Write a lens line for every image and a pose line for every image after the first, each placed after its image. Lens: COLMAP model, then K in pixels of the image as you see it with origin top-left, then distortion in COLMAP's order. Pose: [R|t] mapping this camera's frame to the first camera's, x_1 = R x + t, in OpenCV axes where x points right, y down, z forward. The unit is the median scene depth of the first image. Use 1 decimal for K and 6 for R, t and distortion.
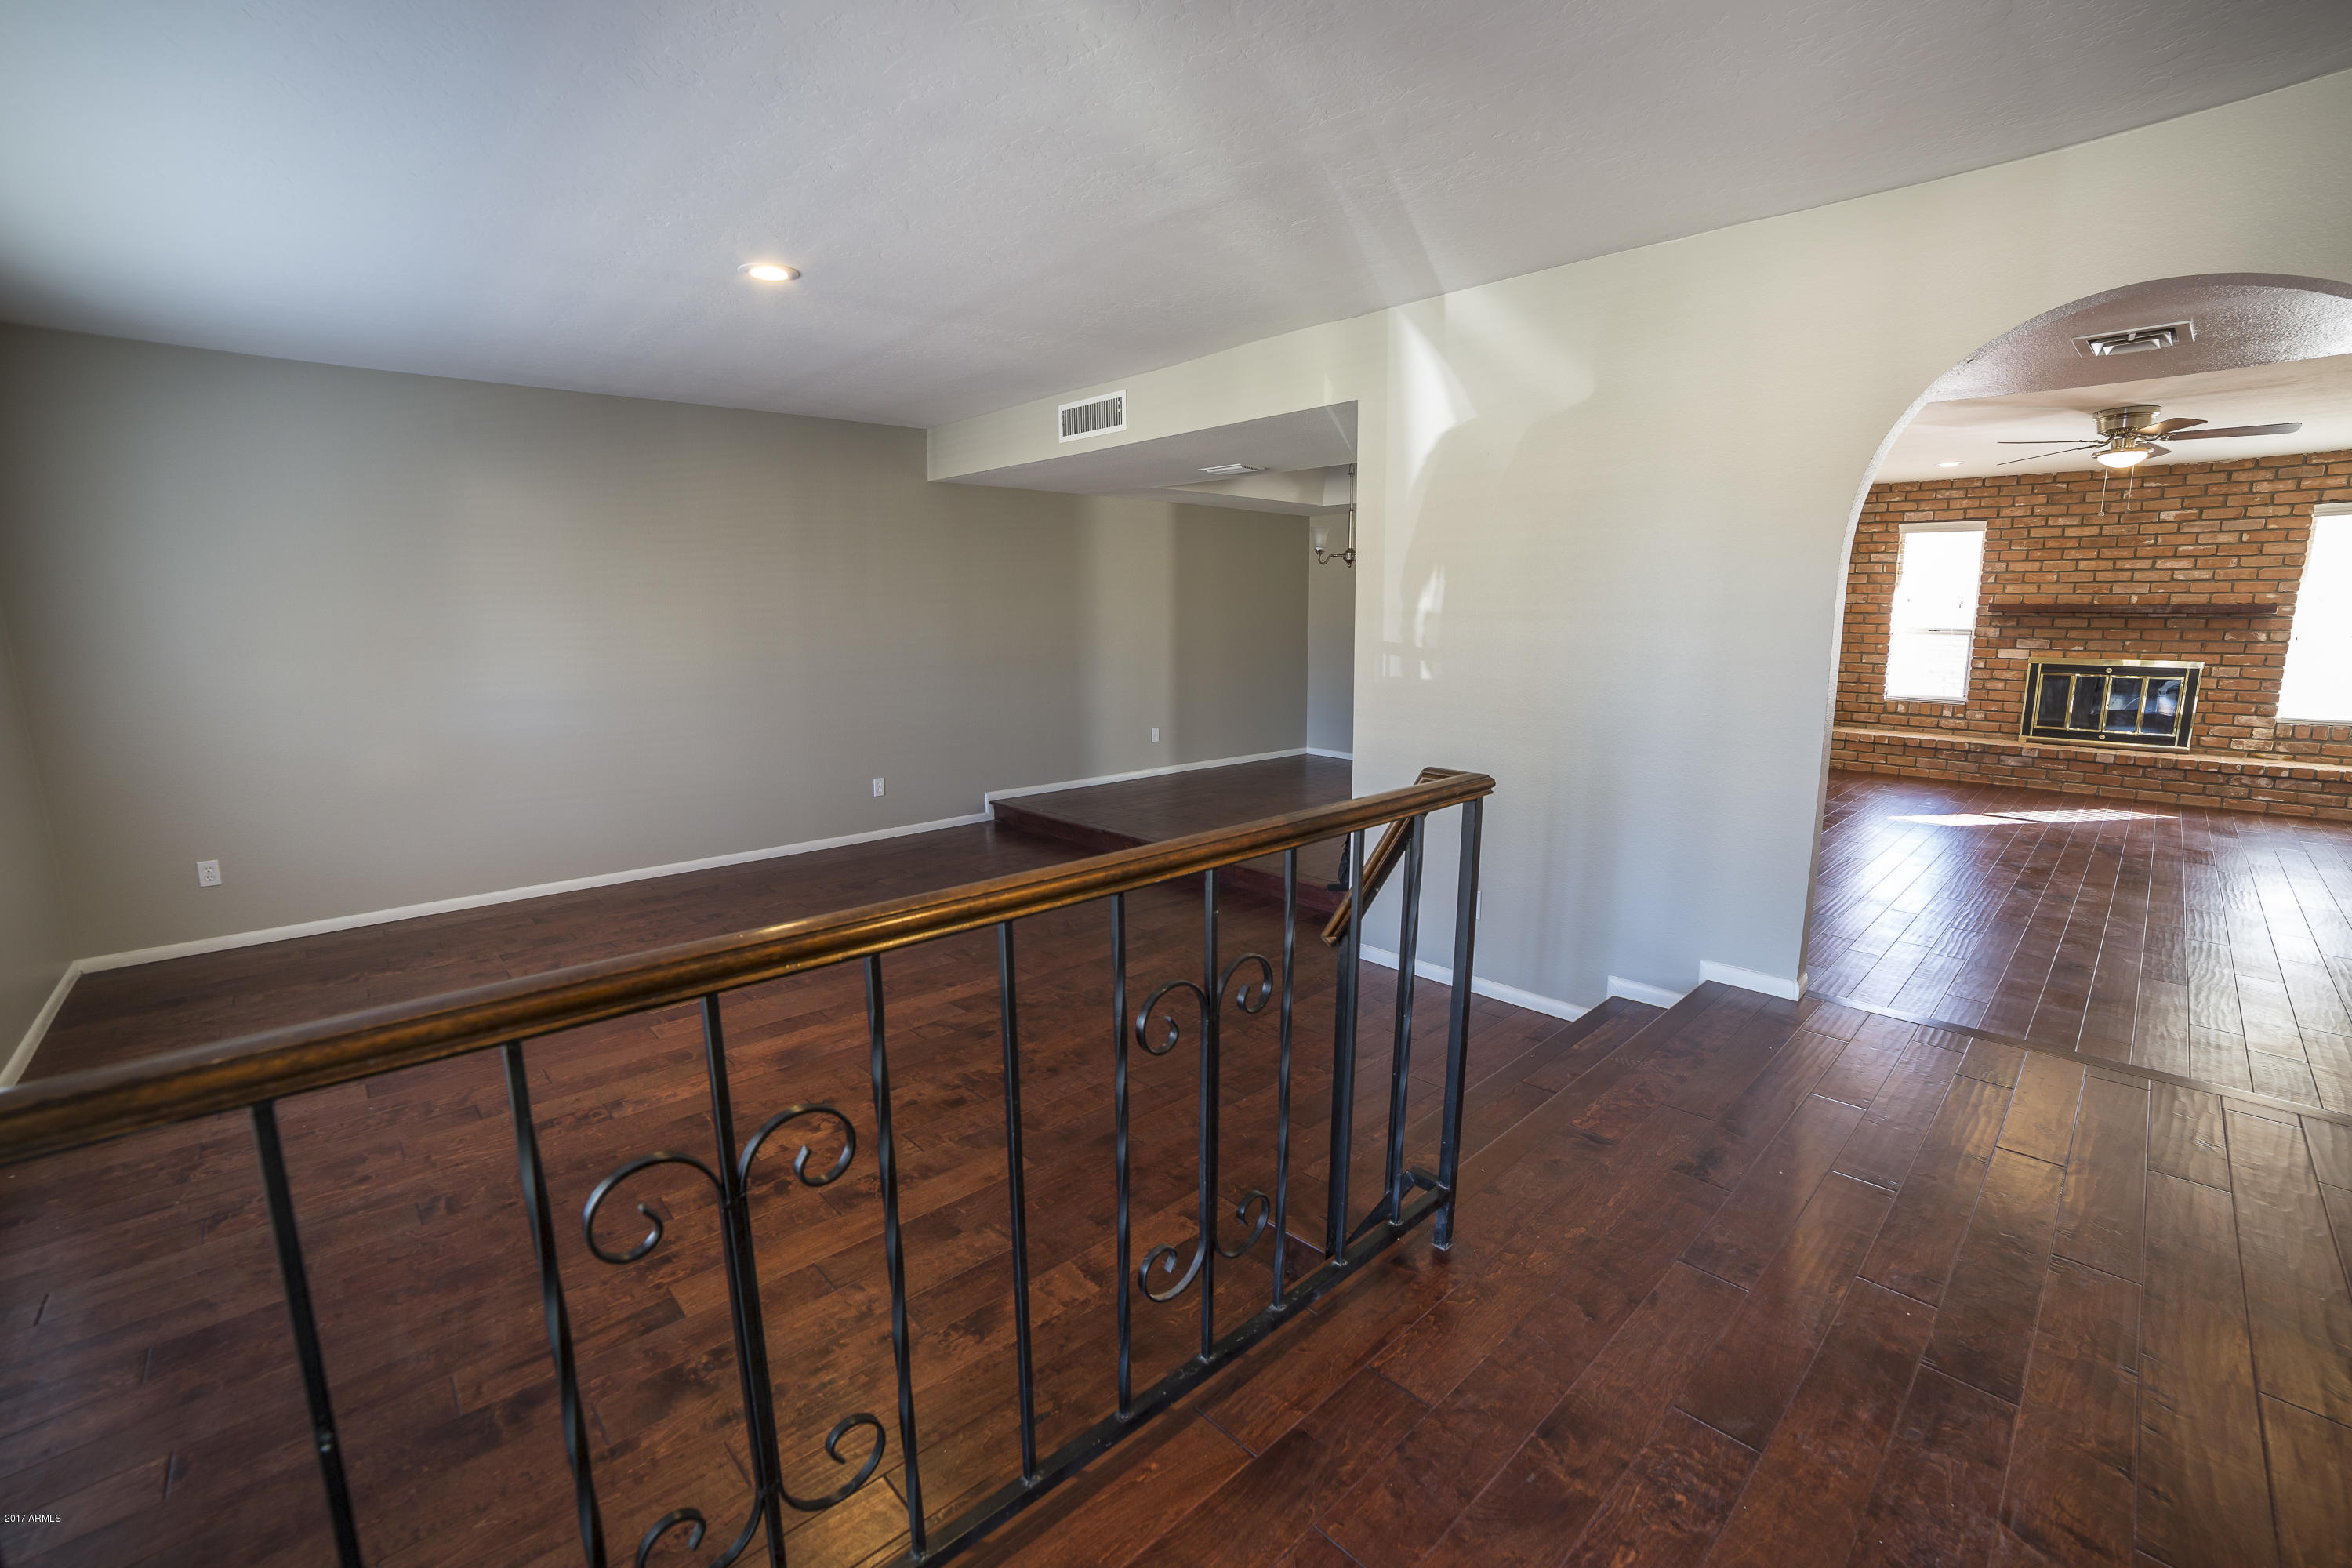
lens RADIAL K [[948.6, 0, 1185.3], [0, 948.6, 778.5], [0, 0, 1]] dist [-0.100849, 0.030949]
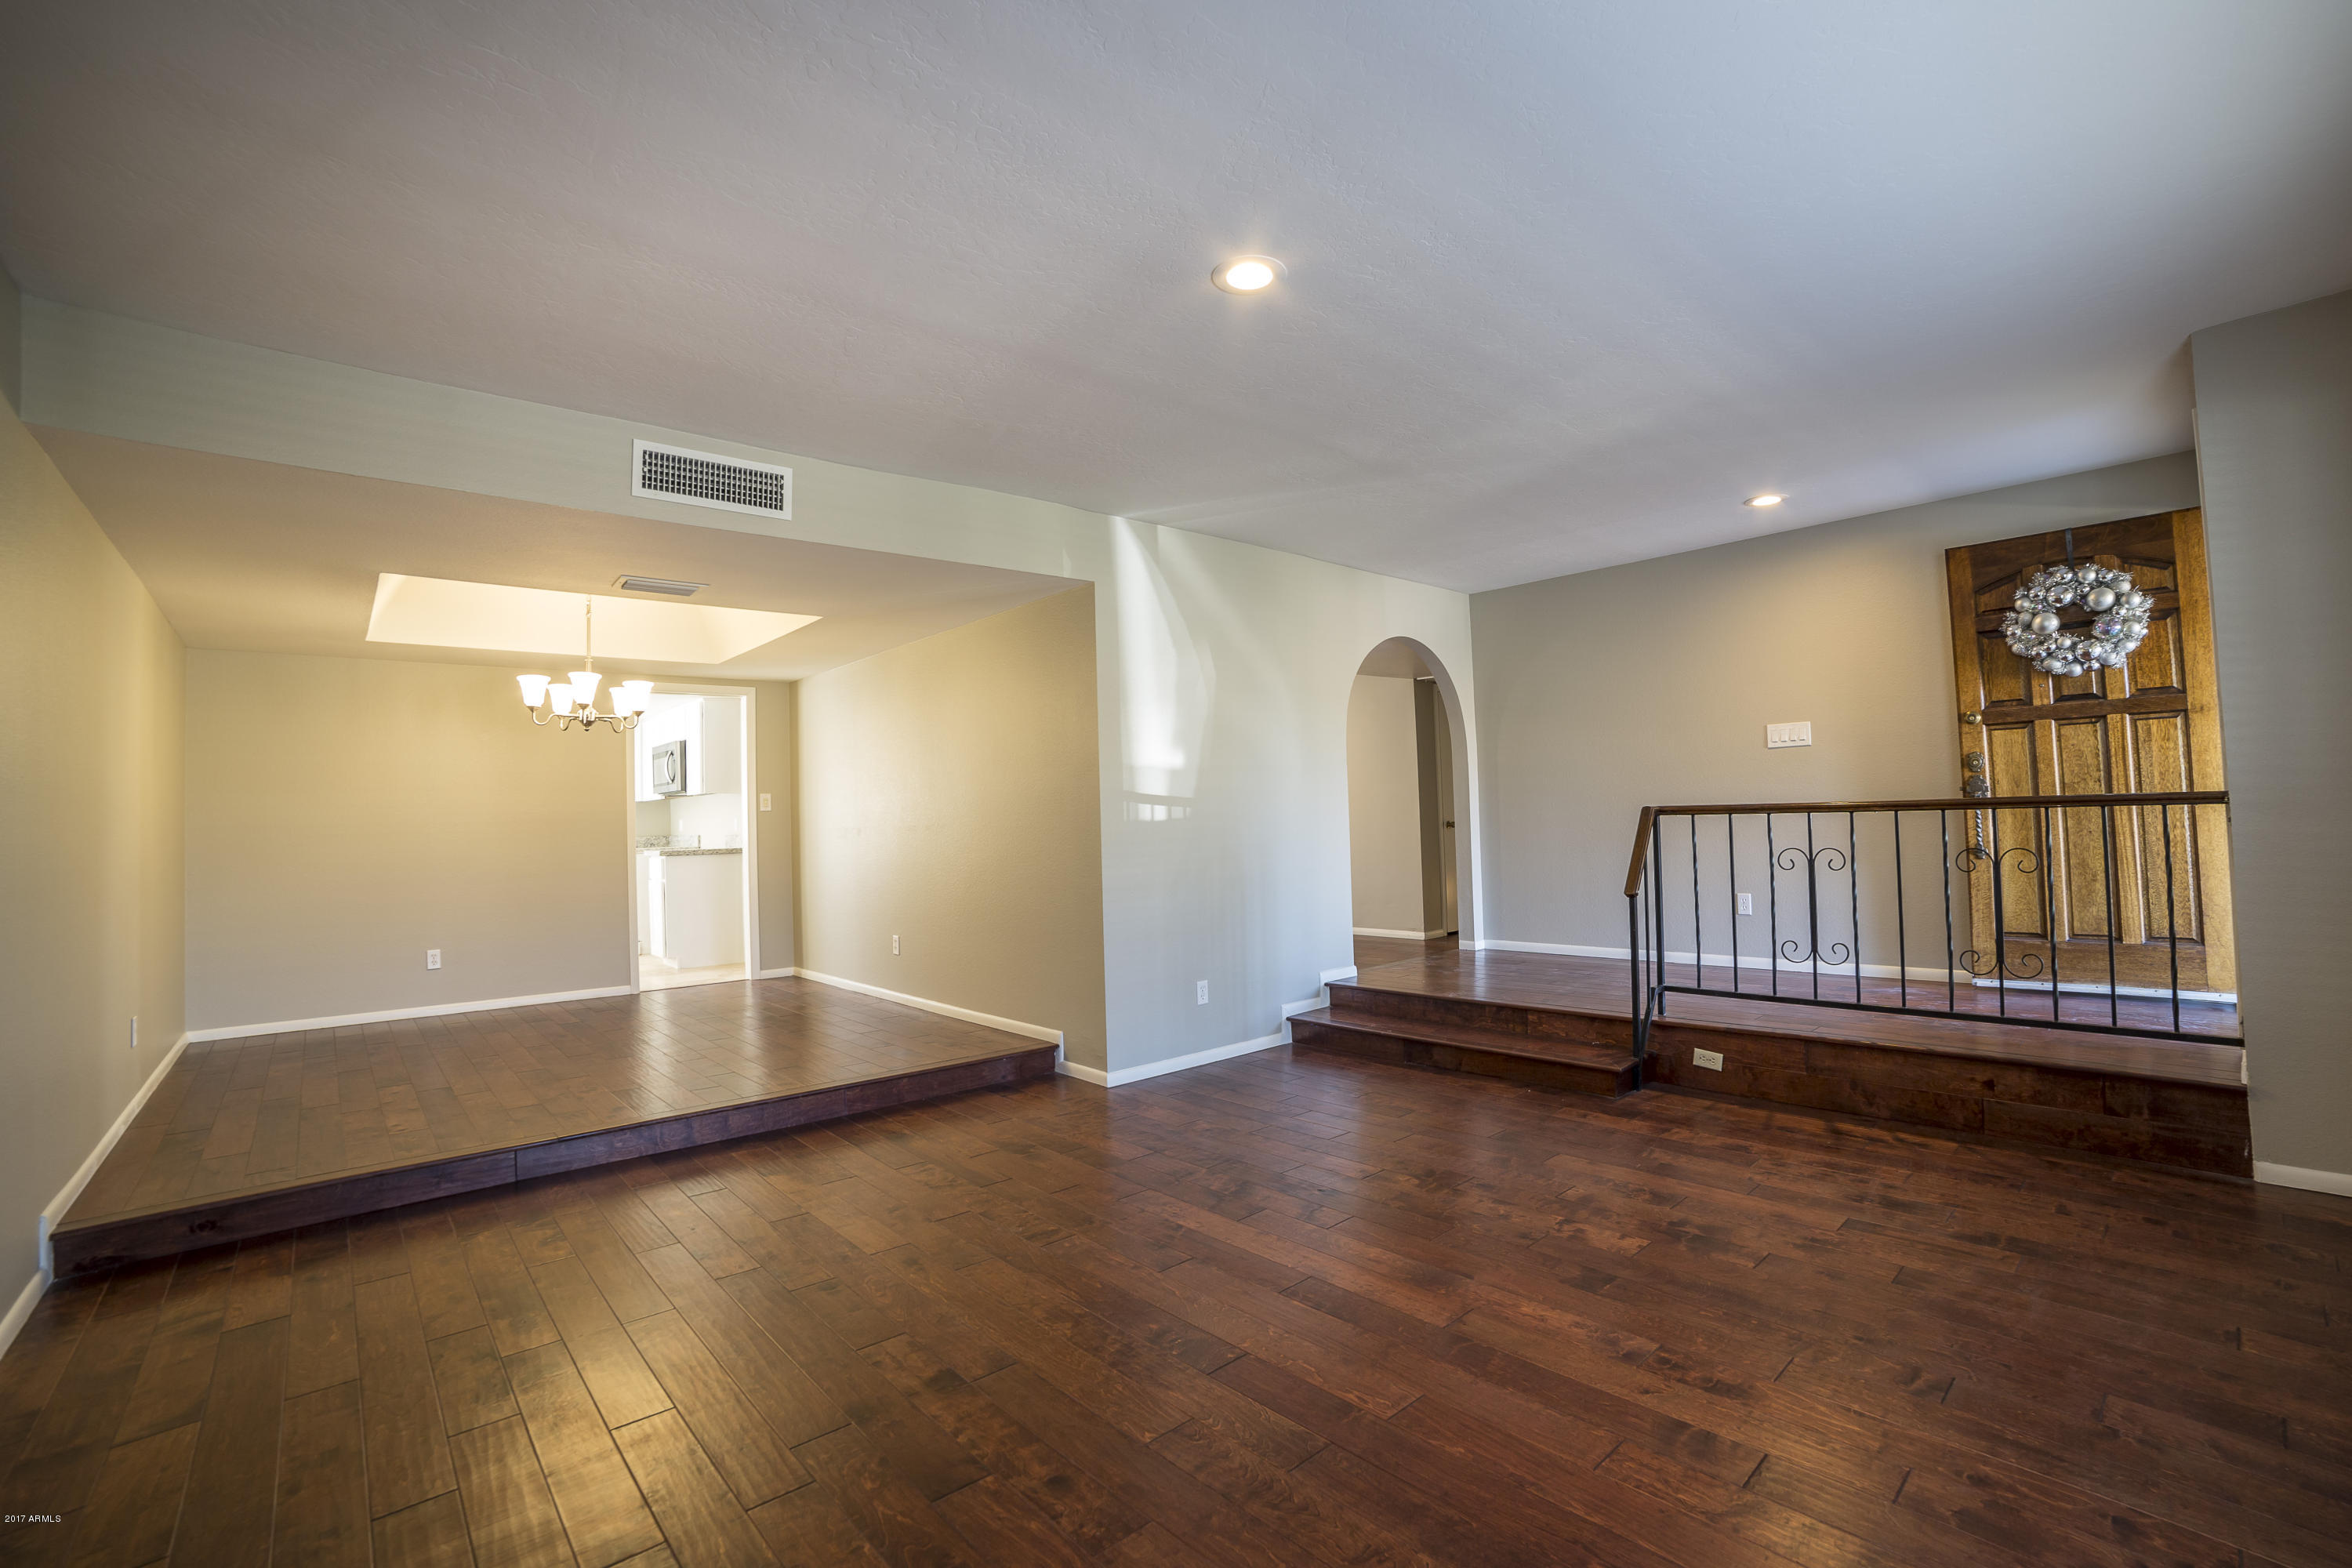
lens RADIAL K [[965.8, 0, 1191.9], [0, 965.8, 772.2], [0, 0, 1]] dist [-0.107291, 0.037364]
pose [[0.086846, 0.034891, 0.995611, -1.014947], [0.190156, 0.980431, -0.050946, -0.095639], [-0.977905, 0.193746, 0.078512, 0.861727]]
